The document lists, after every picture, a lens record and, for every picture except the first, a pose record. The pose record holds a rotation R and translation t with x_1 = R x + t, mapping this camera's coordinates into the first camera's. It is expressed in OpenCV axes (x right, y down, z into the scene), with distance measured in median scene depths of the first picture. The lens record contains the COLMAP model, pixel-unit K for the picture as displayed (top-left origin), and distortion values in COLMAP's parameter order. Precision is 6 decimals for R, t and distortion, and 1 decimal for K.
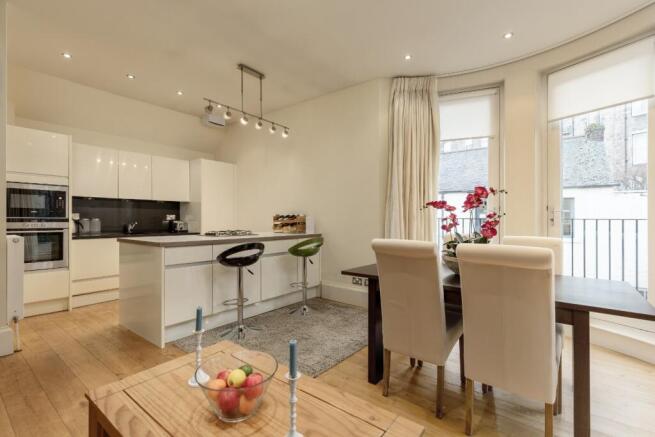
lens RADIAL K [[298.4, 0, 327.5], [0, 298.4, 218.5], [0, 0, 1]] dist [0.016746, 0.000075]
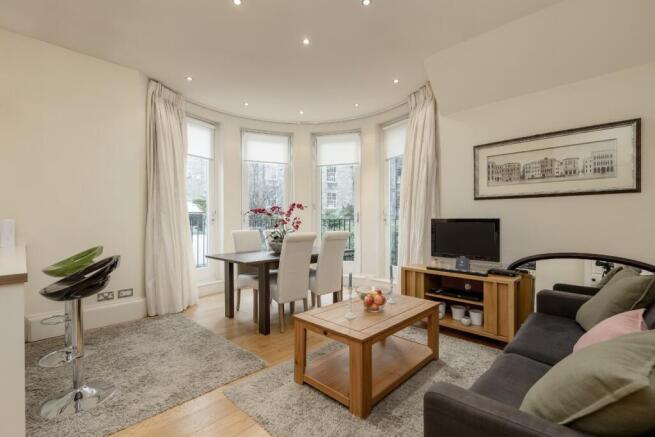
lens RADIAL K [[294.7, 0, 327.5], [0, 294.7, 218.5], [0, 0, 1]] dist [-0.000879, -0.000117]
pose [[0.105644, -0.005505, 0.994389, -0.745803], [0.005130, 0.999974, 0.004991, -0.007621], [-0.994391, 0.004574, 0.105669, 0.340237]]
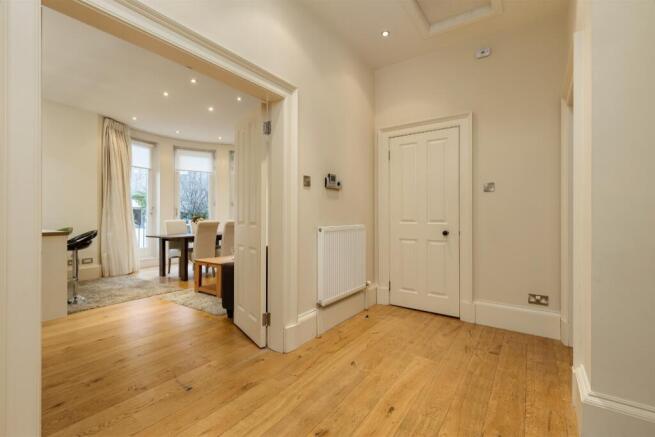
lens RADIAL K [[298.4, 0, 327.5], [0, 298.4, 218.5], [0, 0, 1]] dist [0.016746, 0.000075]
pose [[-0.051060, -0.014380, 0.998592, -1.421421], [-0.006135, 0.999882, 0.014085, 0.002751], [-0.998677, -0.005407, -0.051143, -0.016117]]
